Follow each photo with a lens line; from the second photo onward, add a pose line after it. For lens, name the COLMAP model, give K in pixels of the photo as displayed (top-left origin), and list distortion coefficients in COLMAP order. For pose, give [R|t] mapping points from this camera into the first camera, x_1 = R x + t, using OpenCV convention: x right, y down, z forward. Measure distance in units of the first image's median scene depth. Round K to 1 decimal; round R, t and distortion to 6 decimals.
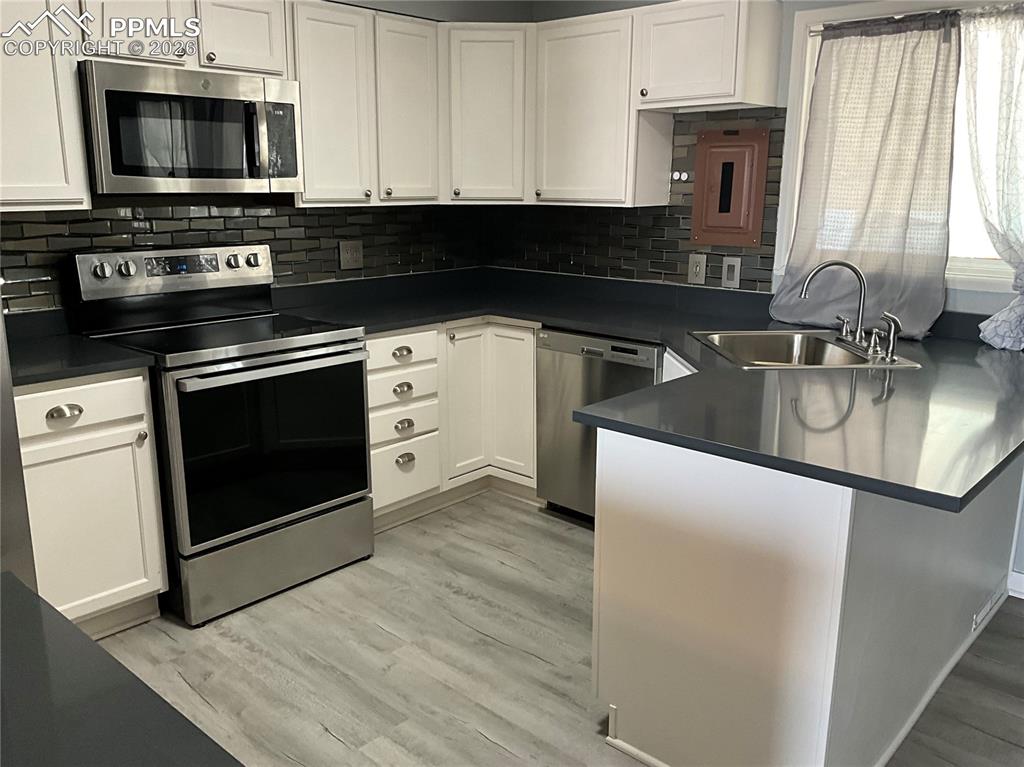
lens RADIAL K [[842.6, 0, 512.0], [0, 842.6, 383.5], [0, 0, 1]] dist [0.100891, -0.187270]
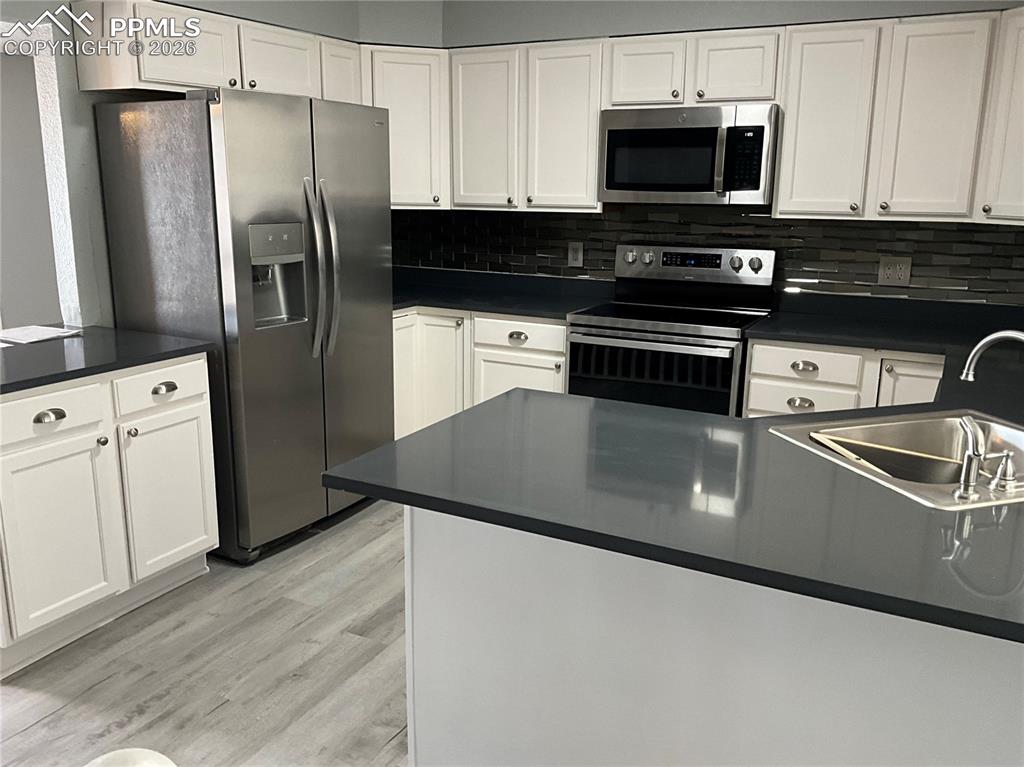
lens RADIAL K [[842.6, 0, 512.0], [0, 842.6, 383.5], [0, 0, 1]] dist [0.100891, -0.187270]
pose [[0.249534, 0.217032, -0.943732, 0.731130], [-0.235749, 0.958855, 0.158174, -0.095408], [0.939231, 0.183014, 0.290432, 0.399129]]
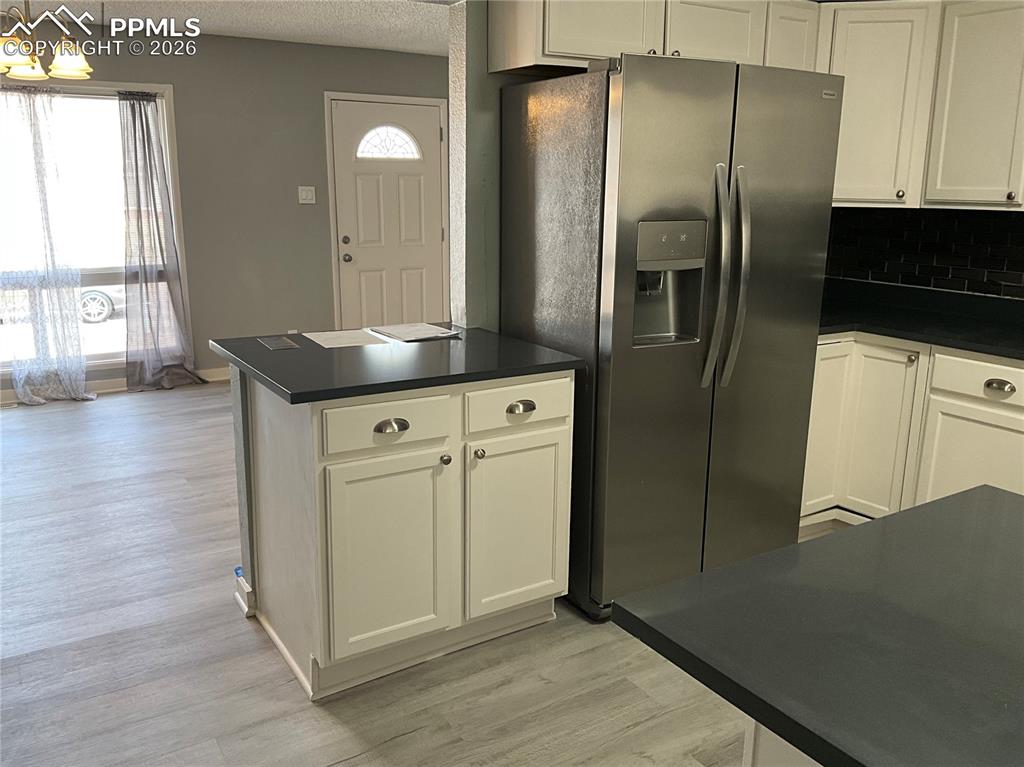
lens RADIAL K [[842.6, 0, 512.0], [0, 842.6, 383.5], [0, 0, 1]] dist [0.100891, -0.187270]
pose [[-0.267455, 0.207762, -0.940905, 0.529118], [-0.238044, 0.931965, 0.273453, -0.092359], [0.933704, 0.297113, -0.199802, 0.454756]]
